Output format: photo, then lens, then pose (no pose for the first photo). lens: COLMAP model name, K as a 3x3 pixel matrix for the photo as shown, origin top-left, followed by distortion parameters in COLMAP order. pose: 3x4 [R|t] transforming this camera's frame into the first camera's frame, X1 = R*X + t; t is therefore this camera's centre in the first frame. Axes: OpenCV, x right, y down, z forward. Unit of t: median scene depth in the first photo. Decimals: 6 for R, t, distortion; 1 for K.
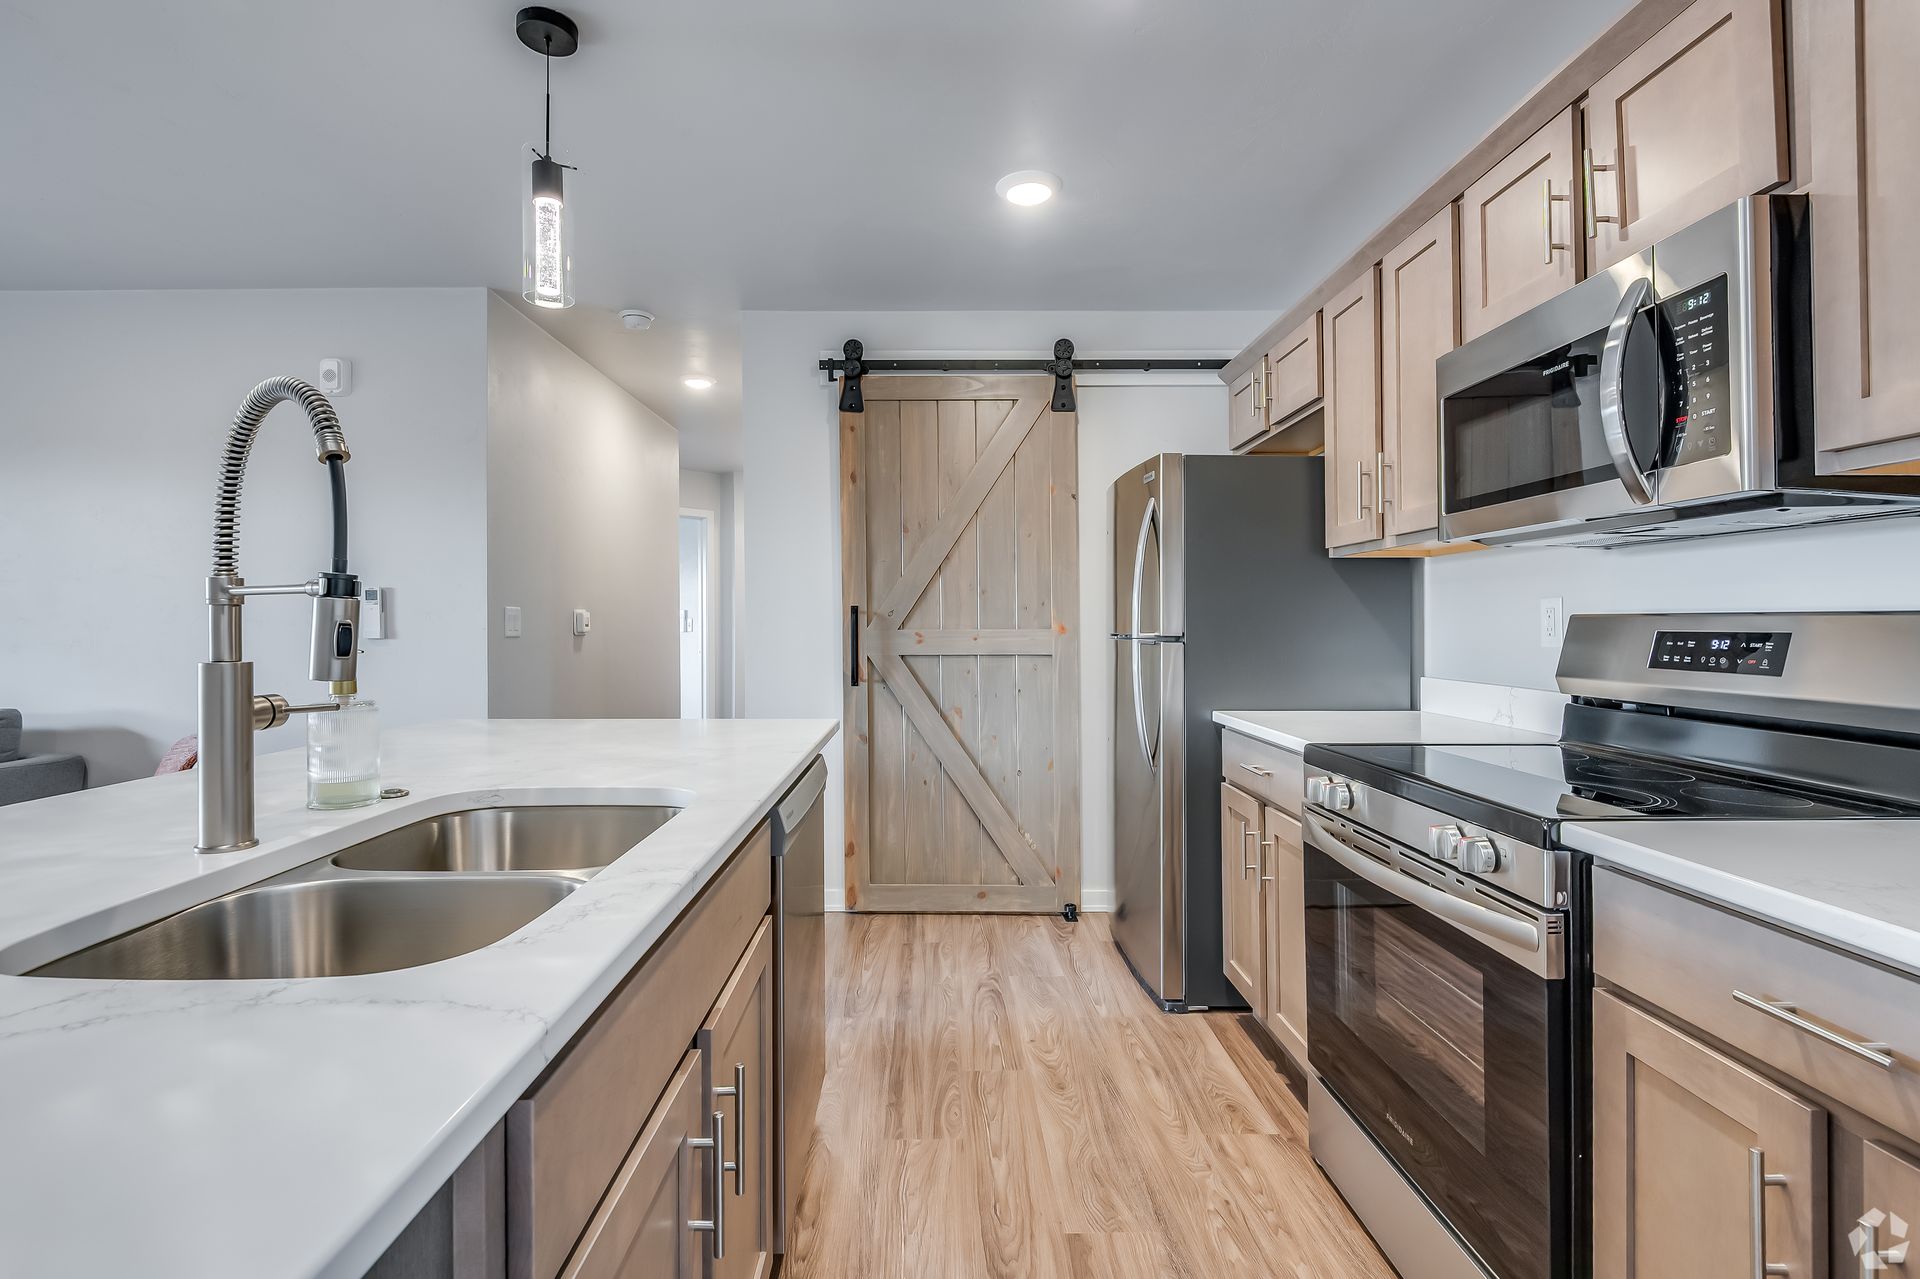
lens RADIAL K [[885.2, 0, 935.3], [0, 885.2, 620.6], [0, 0, 1]] dist [-0.001230, -0.000363]
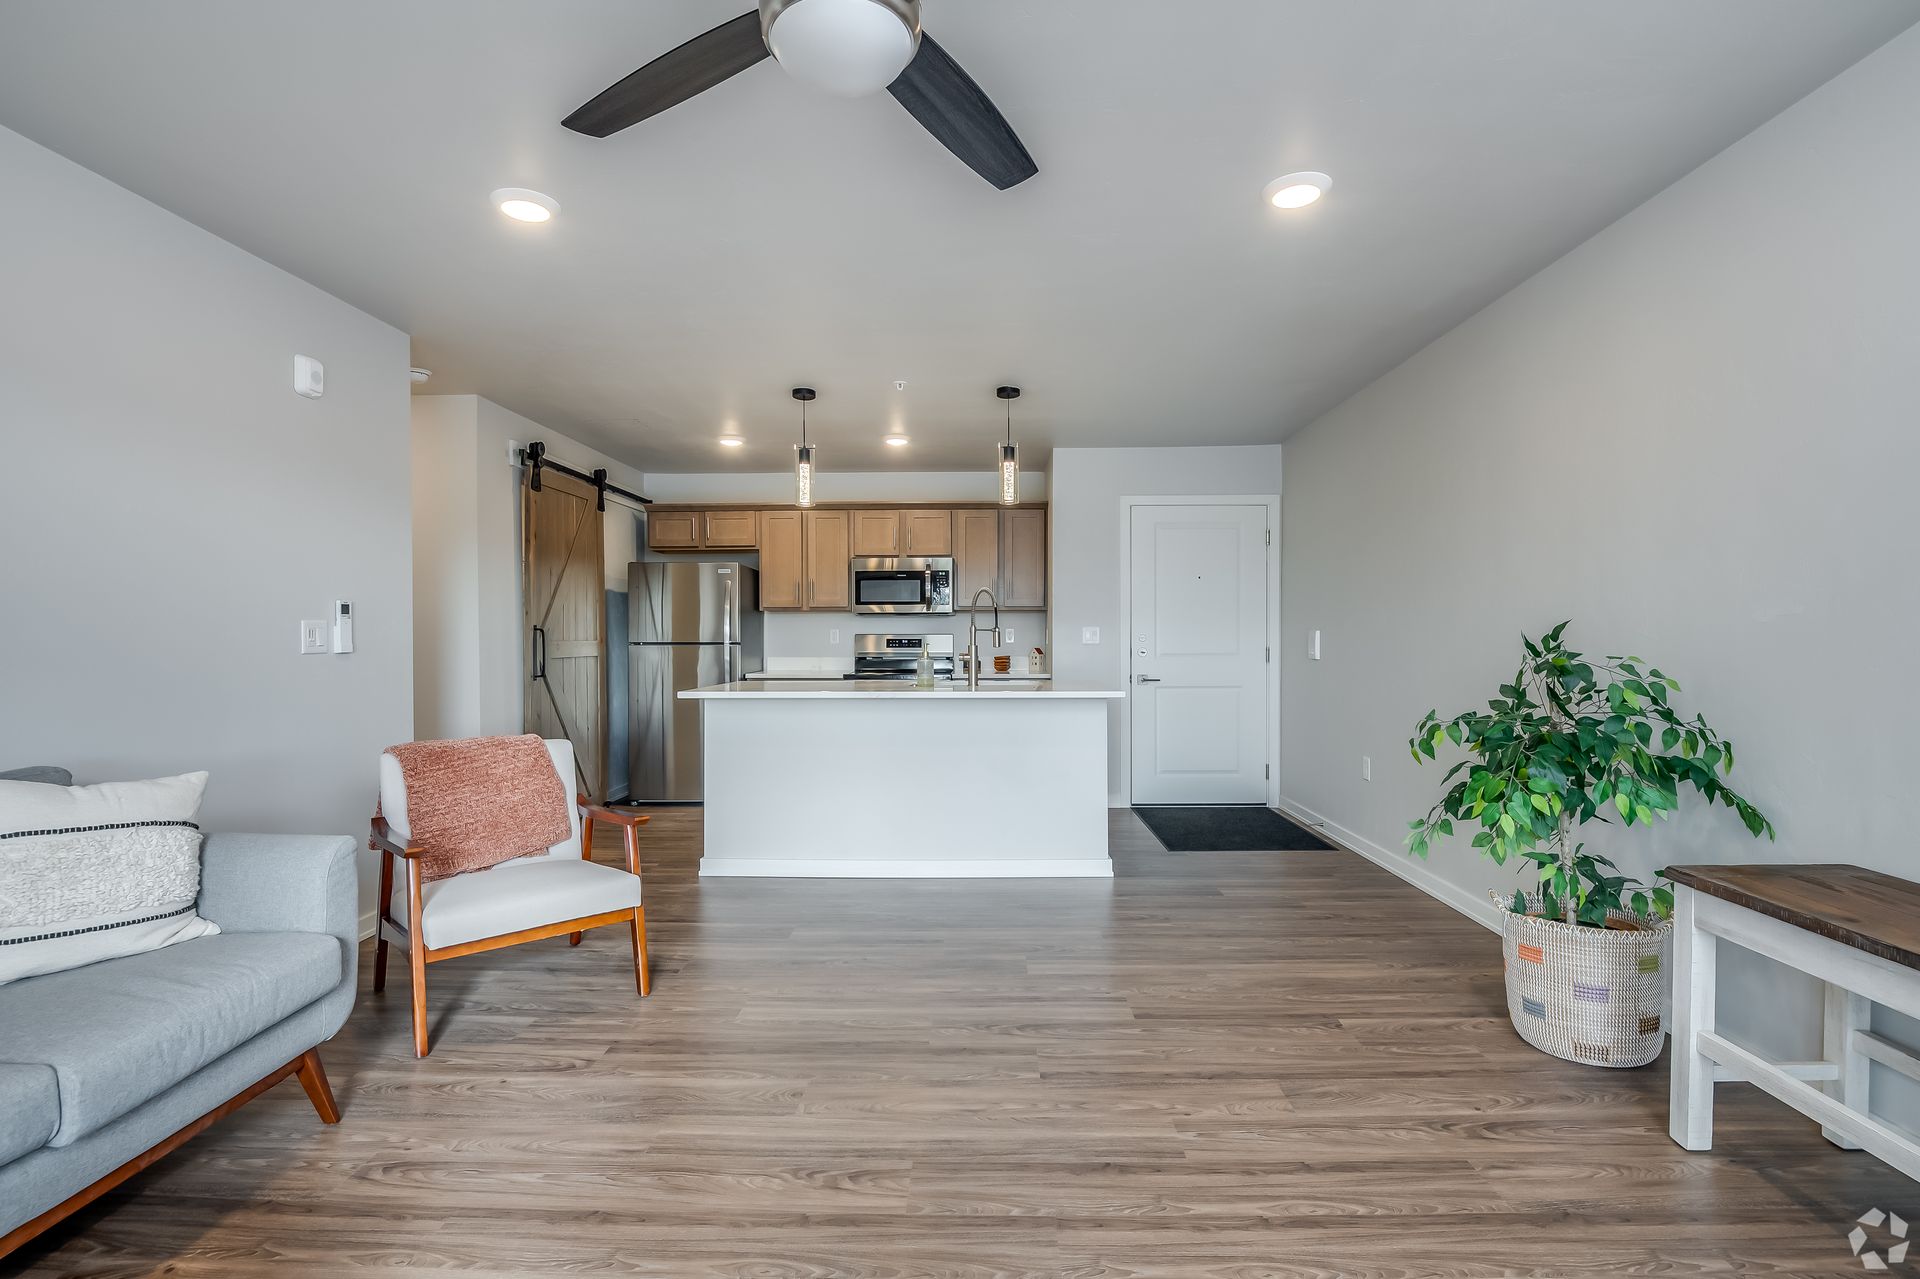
lens RADIAL K [[888.9, 0, 965.7], [0, 888.9, 671.4], [0, 0, 1]] dist [0.002153, -0.000216]
pose [[0.024308, -0.037643, 0.998996, -1.542366], [0.000616, 0.999291, 0.037639, 0.004922], [-0.999704, -0.000300, 0.024314, 0.262907]]
